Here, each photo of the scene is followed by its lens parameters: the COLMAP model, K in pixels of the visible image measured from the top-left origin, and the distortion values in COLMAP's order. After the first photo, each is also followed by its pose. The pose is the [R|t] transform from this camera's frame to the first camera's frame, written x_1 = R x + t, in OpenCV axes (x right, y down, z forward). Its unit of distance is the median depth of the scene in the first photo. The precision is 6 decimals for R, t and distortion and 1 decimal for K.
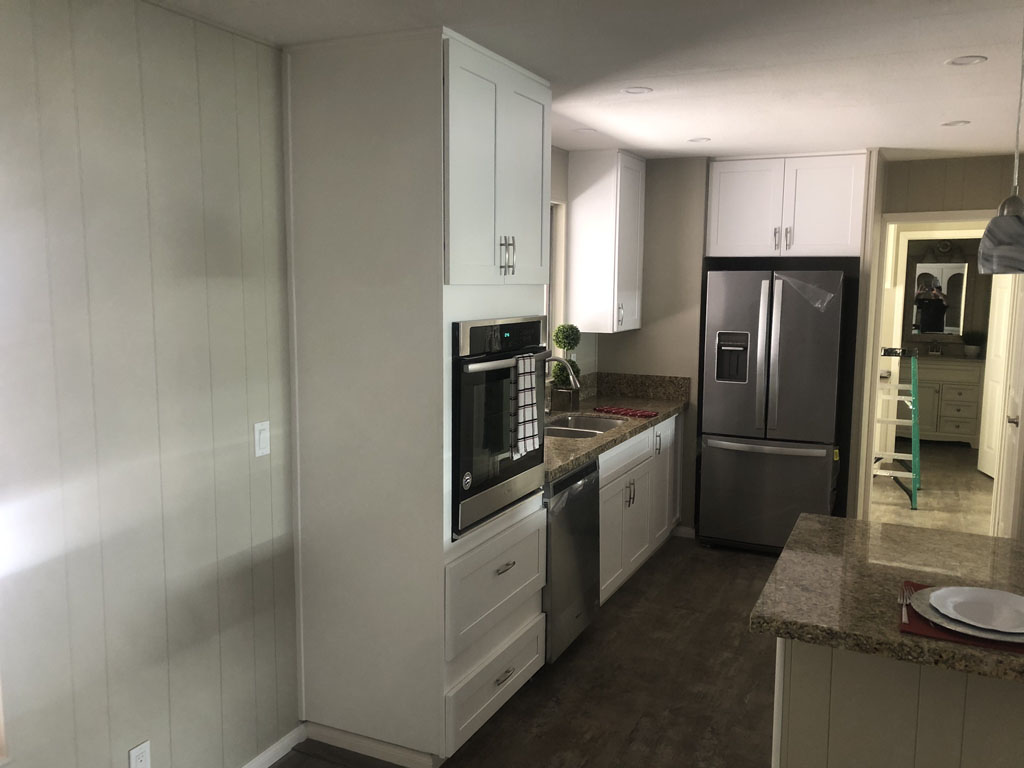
lens RADIAL K [[842.0, 0, 504.8], [0, 842.0, 383.7], [0, 0, 1]] dist [0.039369, -0.043869]
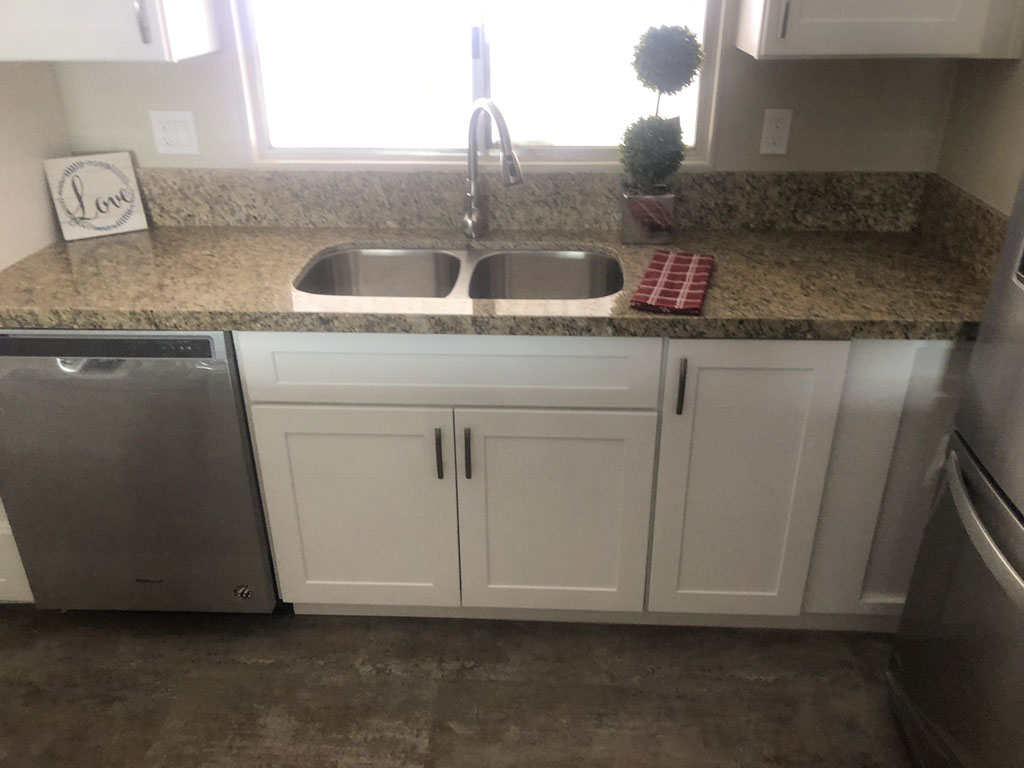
lens RADIAL K [[842.0, 0, 522.4], [0, 842.0, 410.5], [0, 0, 1]] dist [0.039369, -0.043869]
pose [[0.404078, 0.423843, -0.810604, 0.451349], [-0.105849, 0.901885, 0.418807, -0.066443], [0.908580, -0.083429, 0.409295, 0.770296]]
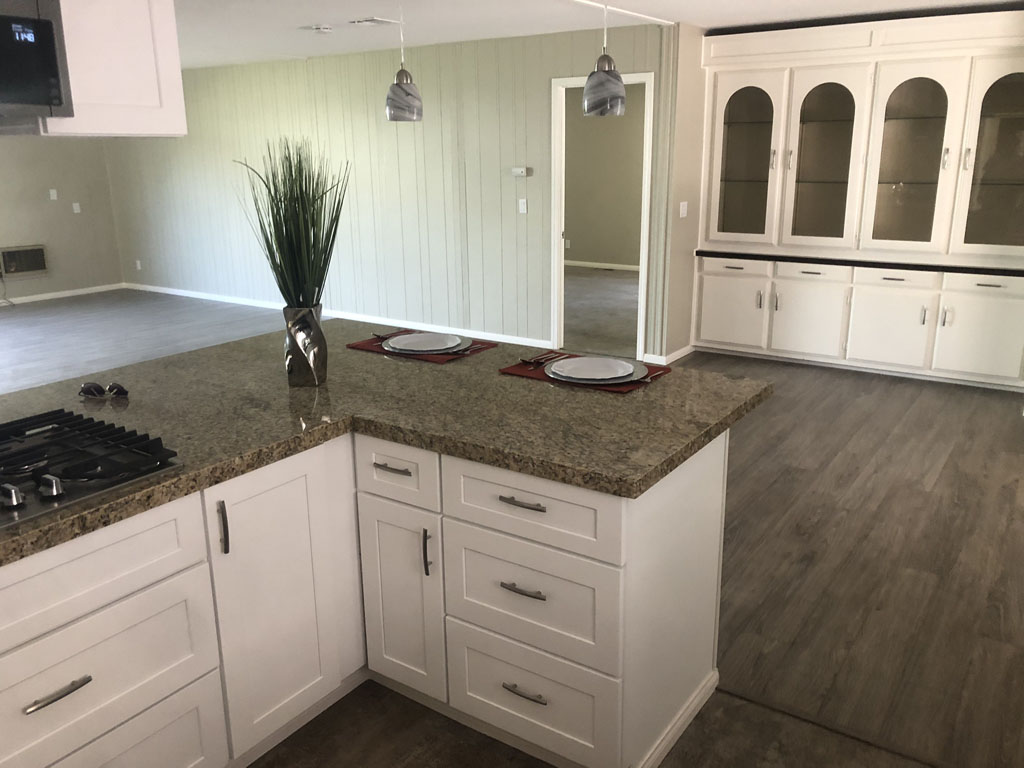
lens RADIAL K [[842.0, 0, 508.3], [0, 842.0, 377.0], [0, 0, 1]] dist [0.039369, -0.043869]
pose [[-0.989211, -0.033840, 0.142538, 0.204856], [0.022596, 0.926070, 0.376675, -0.097249], [-0.144747, 0.375831, -0.915314, 0.908575]]
